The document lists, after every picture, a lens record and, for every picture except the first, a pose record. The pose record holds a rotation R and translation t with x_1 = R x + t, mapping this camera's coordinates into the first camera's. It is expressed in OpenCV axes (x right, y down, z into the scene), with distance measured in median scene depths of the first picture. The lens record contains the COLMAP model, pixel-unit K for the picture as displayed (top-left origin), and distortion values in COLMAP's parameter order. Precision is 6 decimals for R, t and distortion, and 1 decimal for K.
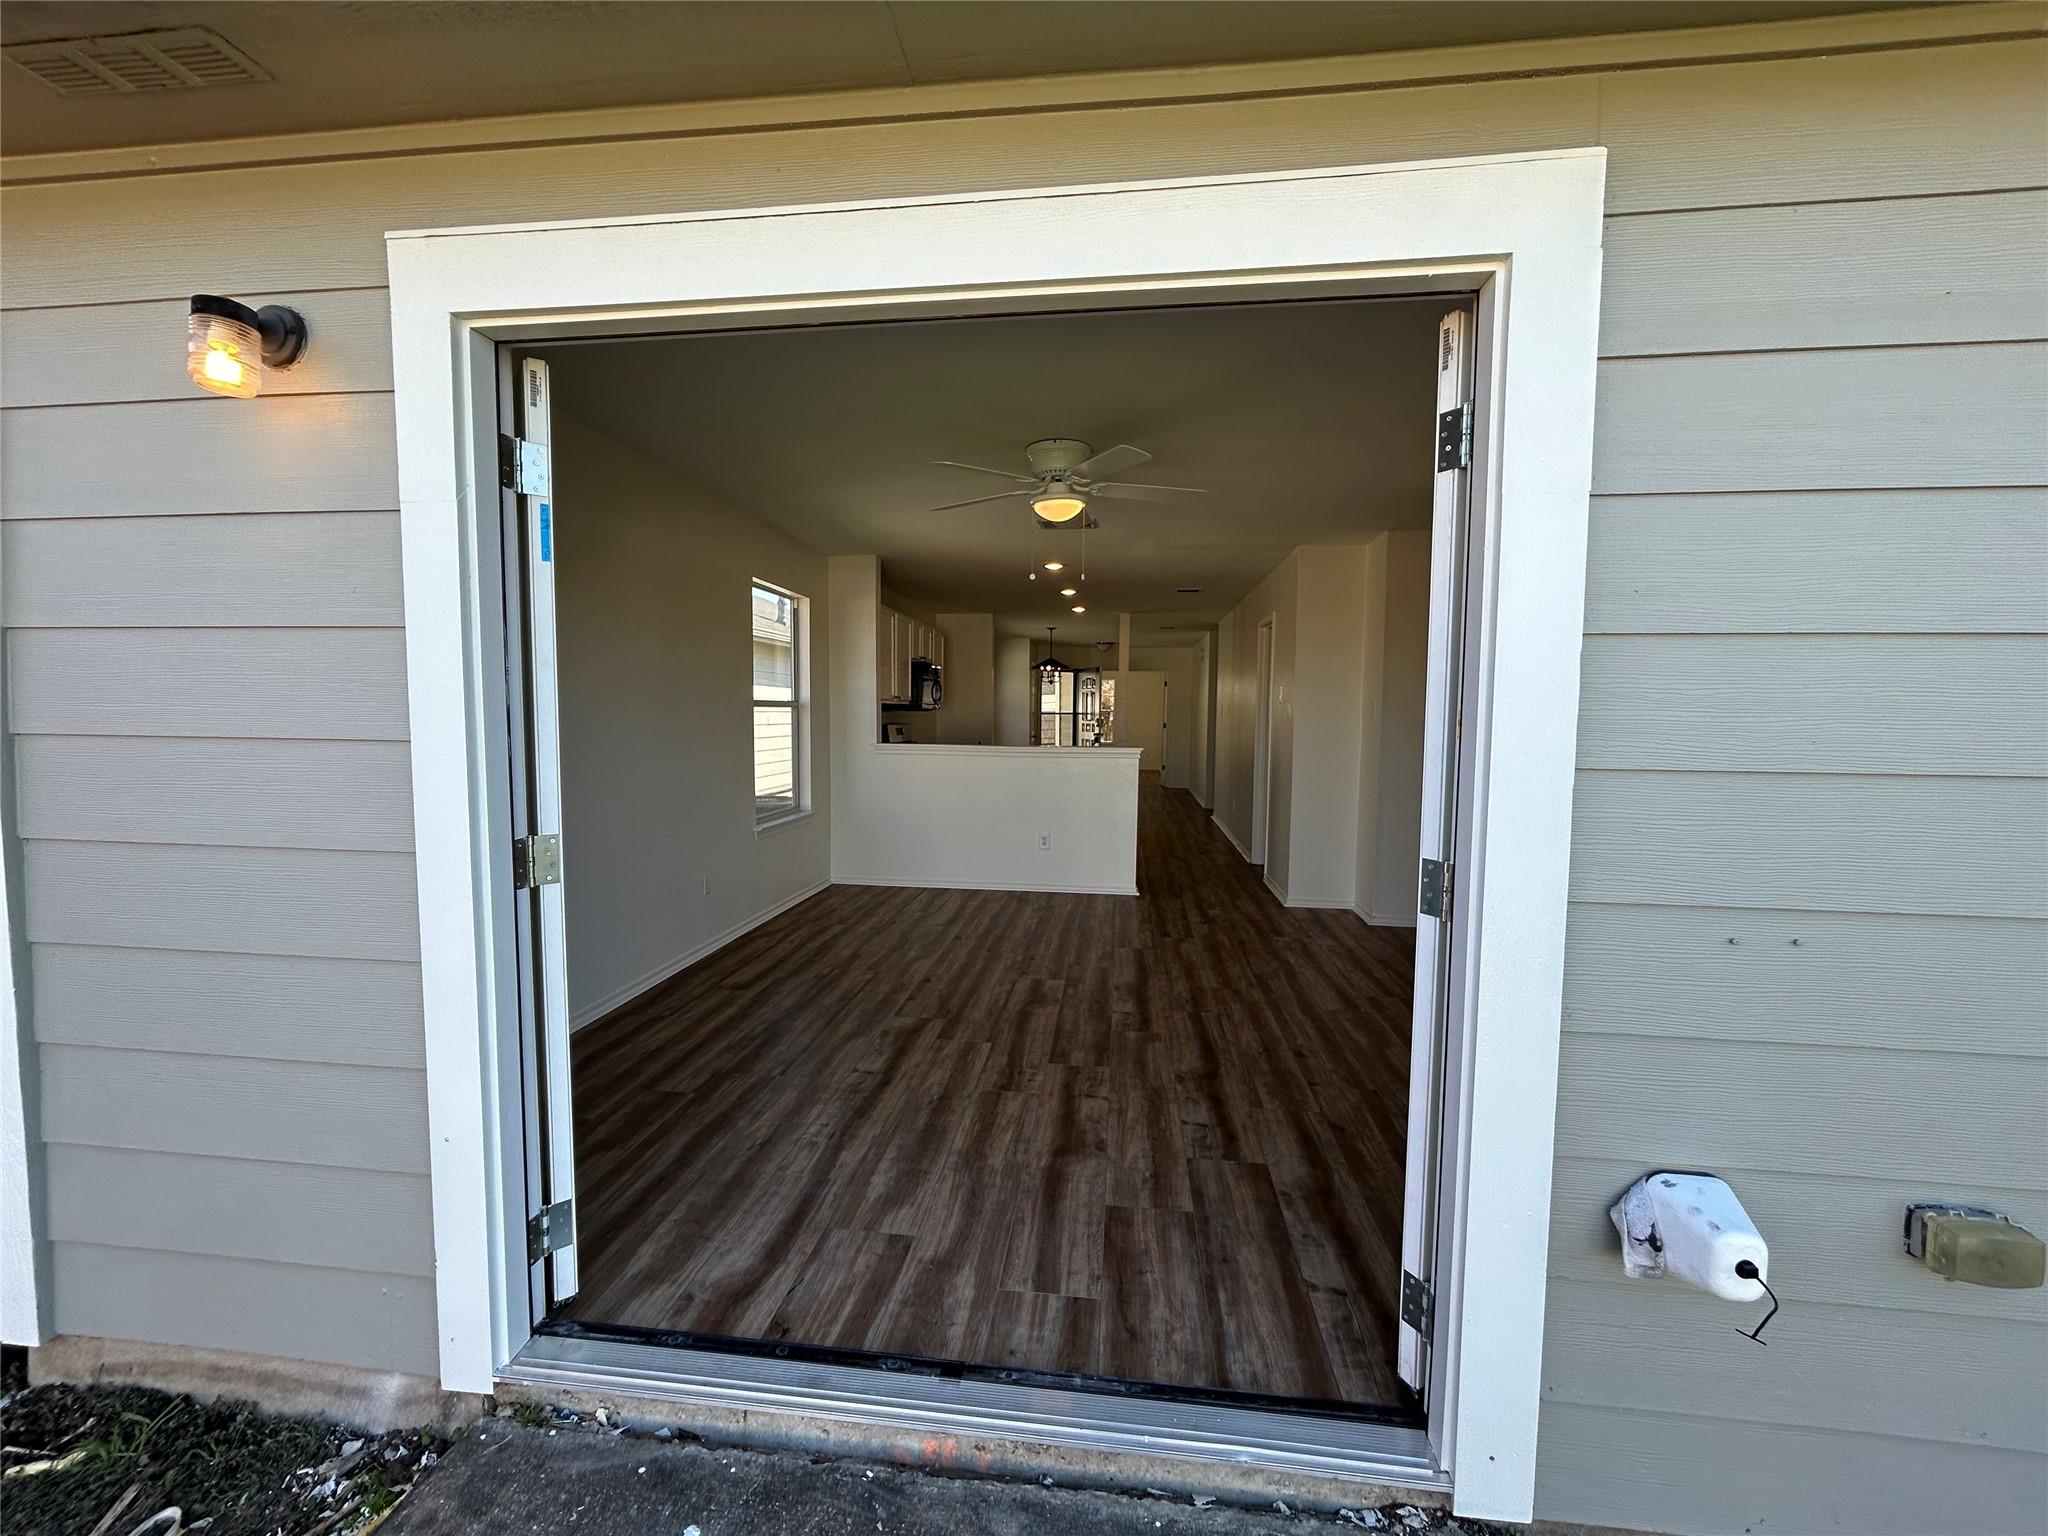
lens RADIAL K [[842.8, 0, 1024.6], [0, 842.8, 773.4], [0, 0, 1]] dist [-0.002064, 0.000371]
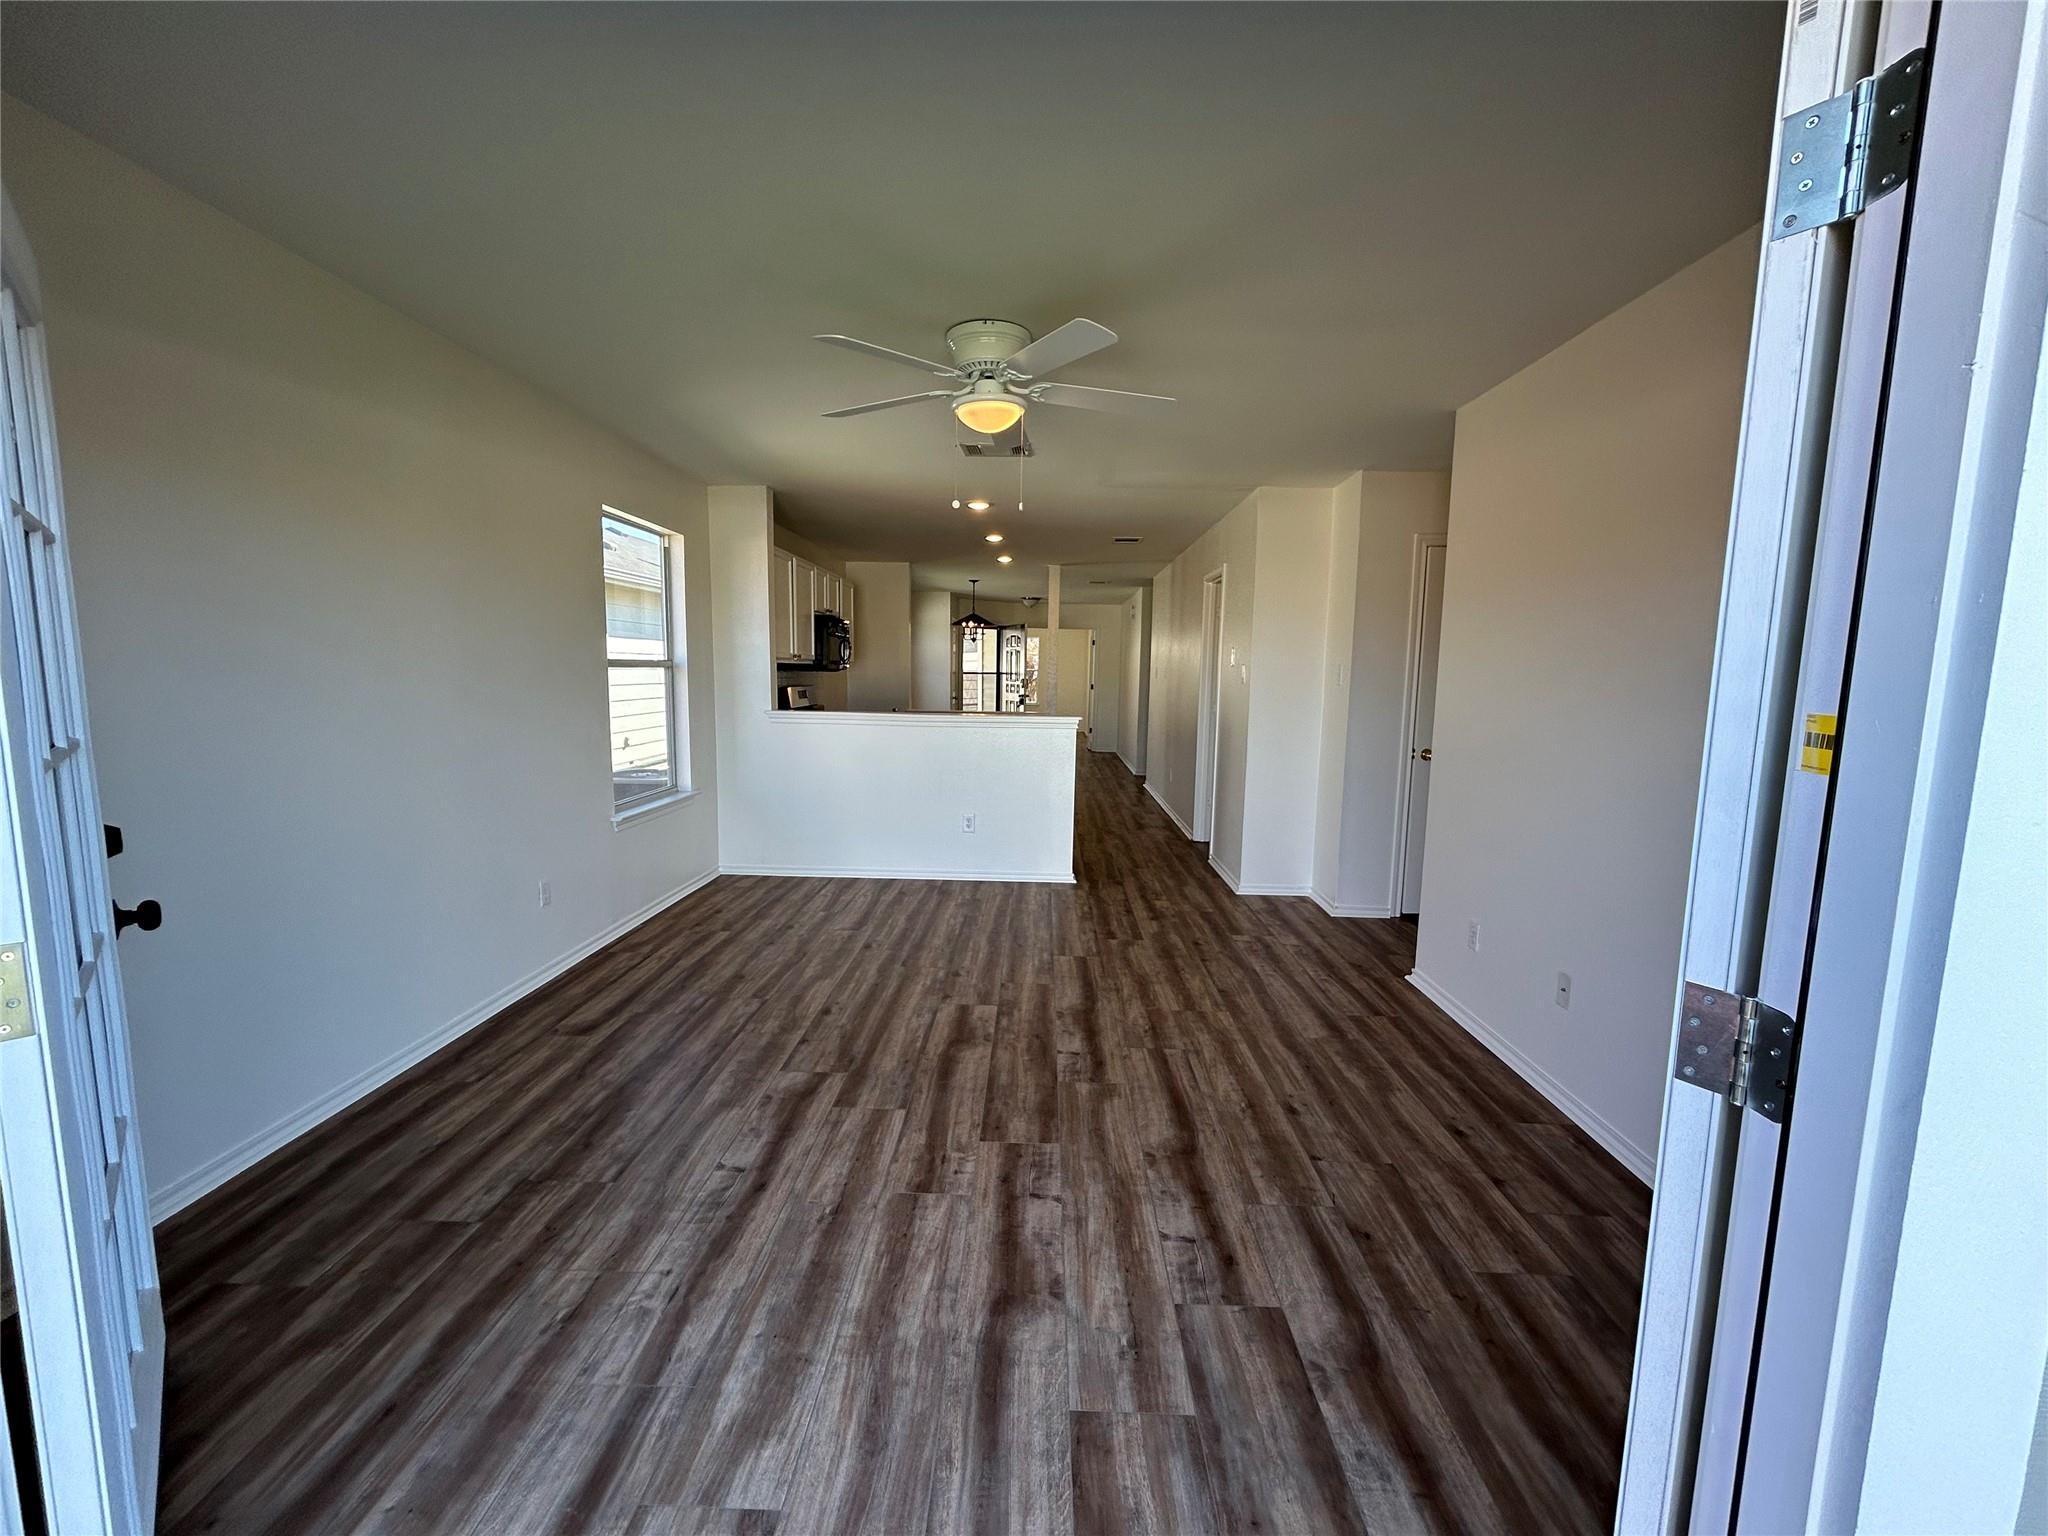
lens RADIAL K [[842.8, 0, 1024.6], [0, 842.8, 773.4], [0, 0, 1]] dist [-0.002064, 0.000371]
pose [[0.995545, -0.004275, 0.094192, -0.001907], [-0.000458, 0.998741, 0.050161, -0.024359], [-0.094288, -0.049981, 0.994289, 0.201316]]
